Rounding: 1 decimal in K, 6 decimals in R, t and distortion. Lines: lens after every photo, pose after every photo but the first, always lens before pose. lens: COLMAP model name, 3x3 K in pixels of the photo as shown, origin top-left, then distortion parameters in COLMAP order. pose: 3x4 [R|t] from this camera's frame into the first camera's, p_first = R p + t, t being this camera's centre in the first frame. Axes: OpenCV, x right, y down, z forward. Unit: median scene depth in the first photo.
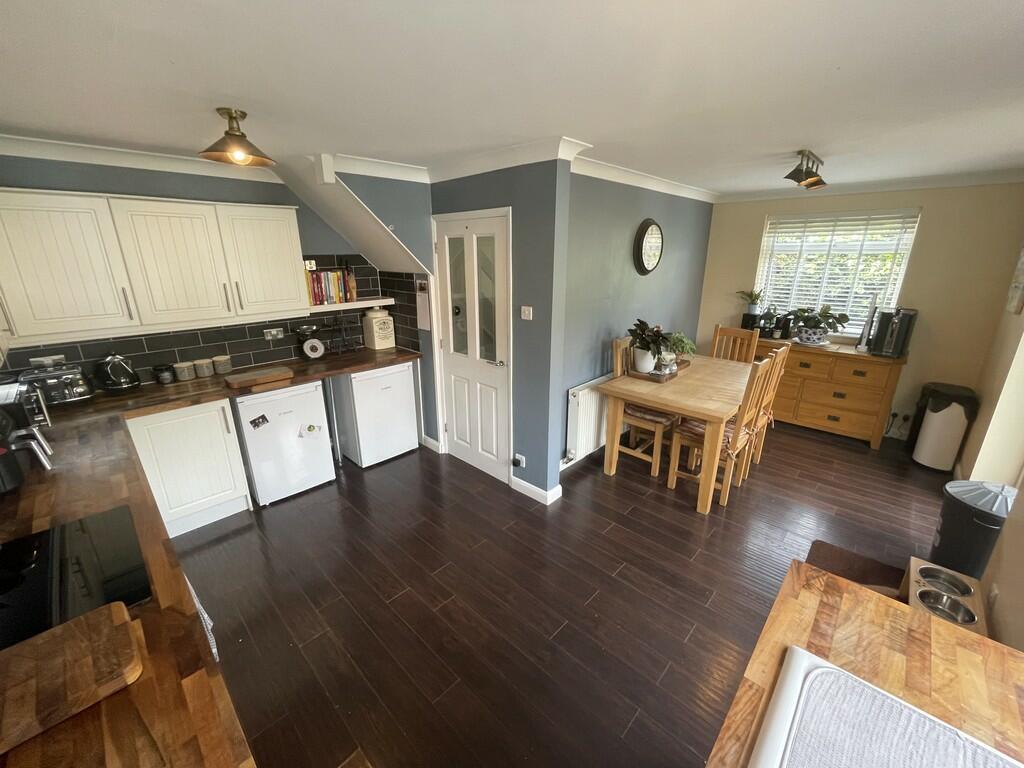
lens RADIAL K [[415.3, 0, 515.8], [0, 415.3, 382.7], [0, 0, 1]] dist [-0.002027, 0.001799]
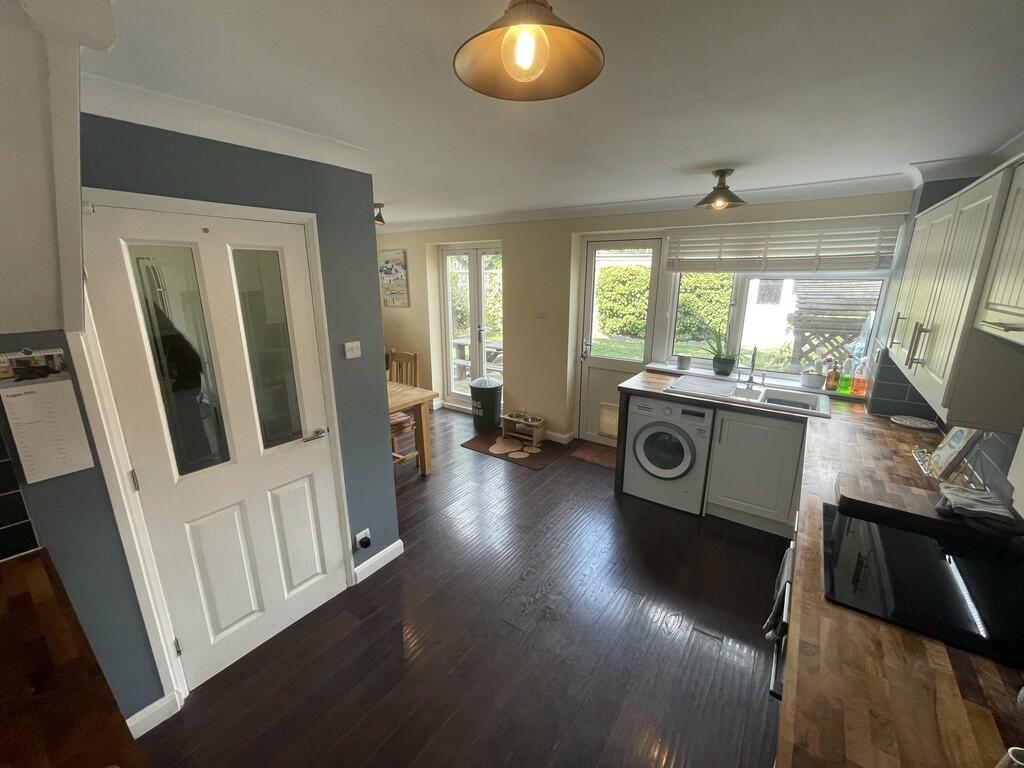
lens RADIAL K [[415.3, 0, 506.8], [0, 415.3, 383.6], [0, 0, 1]] dist [-0.002027, 0.001799]
pose [[-0.130625, -0.247071, 0.960153, -0.711962], [0.304879, 0.911512, 0.276033, -0.213075], [-0.943391, 0.328787, -0.043739, 0.692387]]
